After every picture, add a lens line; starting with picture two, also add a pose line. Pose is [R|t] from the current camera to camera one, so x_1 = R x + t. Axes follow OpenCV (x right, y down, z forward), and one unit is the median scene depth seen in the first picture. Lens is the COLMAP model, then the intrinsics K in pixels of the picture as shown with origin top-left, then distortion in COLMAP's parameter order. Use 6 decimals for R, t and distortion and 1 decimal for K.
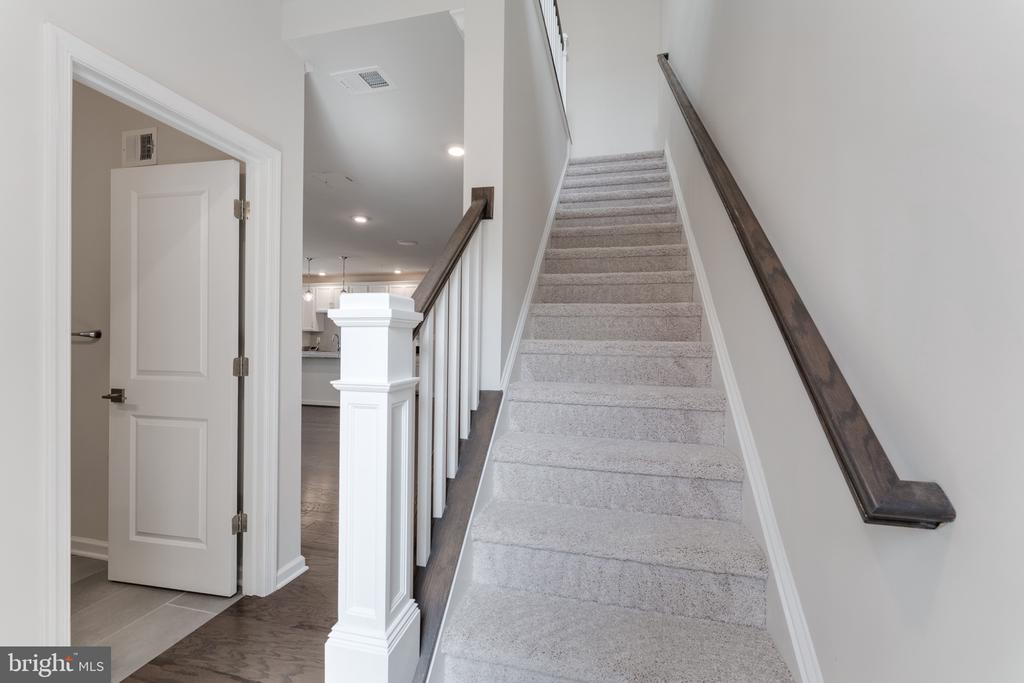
lens RADIAL K [[410.6, 0, 517.0], [0, 410.6, 339.5], [0, 0, 1]] dist [-0.000406, 0.000609]
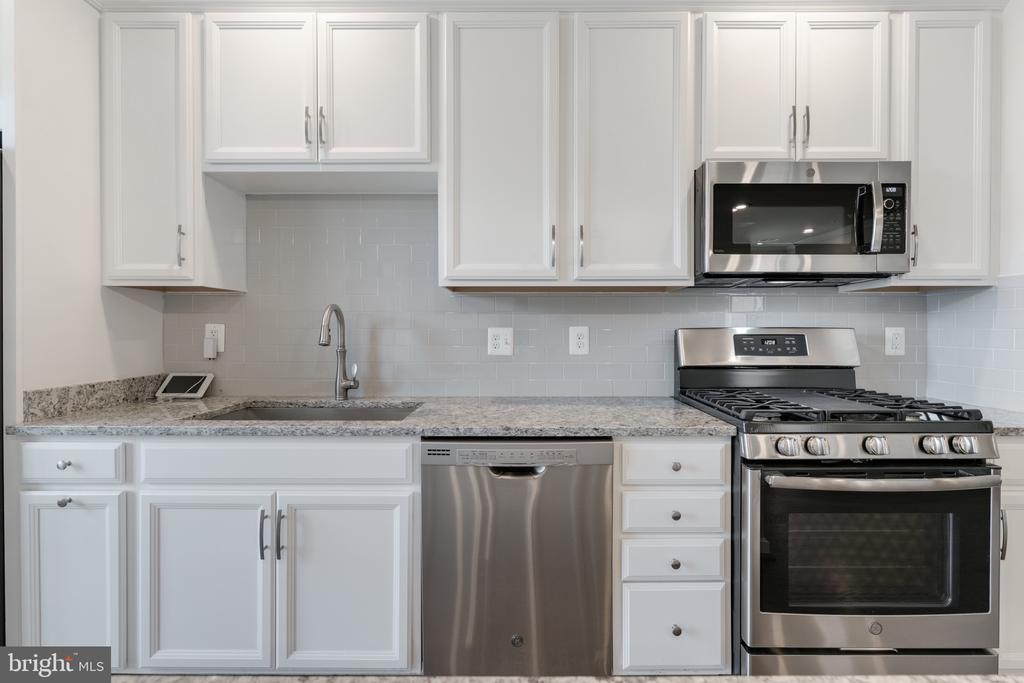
lens RADIAL K [[439.2, 0, 512.7], [0, 439.2, 330.0], [0, 0, 1]] dist [-0.000475, 0.000067]
pose [[0.973703, -0.009766, 0.227611, -0.409196], [0.009830, 0.999951, 0.000853, -0.001733], [-0.227608, 0.001407, 0.973752, 0.799612]]
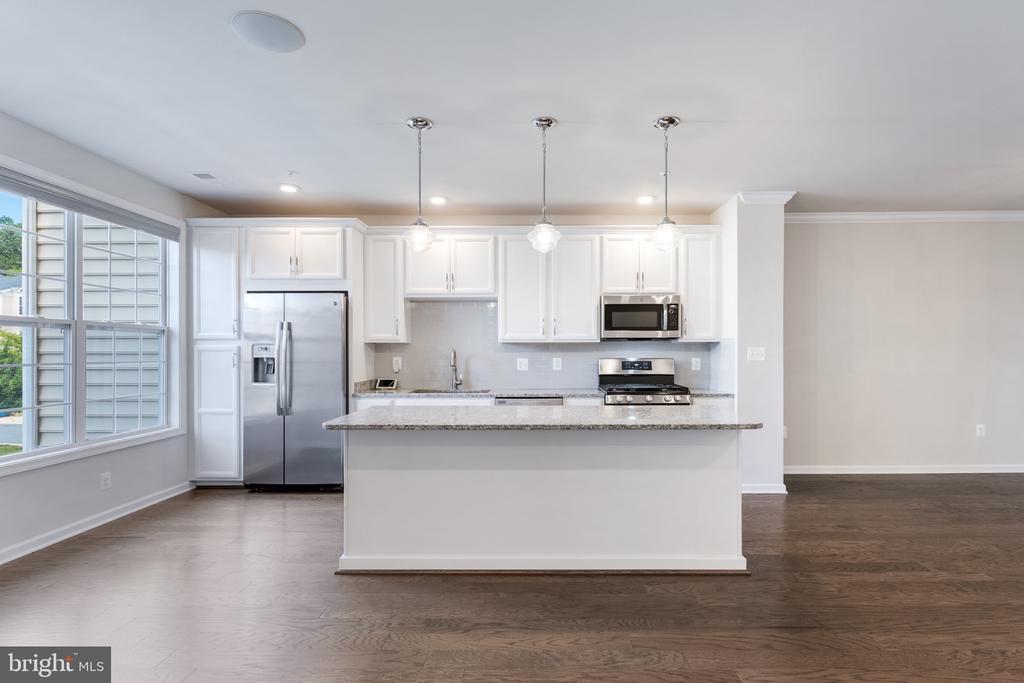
lens RADIAL K [[501.3, 0, 537.0], [0, 501.3, 350.9], [0, 0, 1]] dist [0.001289, 0.000005]
pose [[0.972231, -0.011198, 0.233753, -0.477672], [0.011785, 0.999930, -0.001113, -0.009892], [-0.233724, 0.003837, 0.972295, 0.479360]]
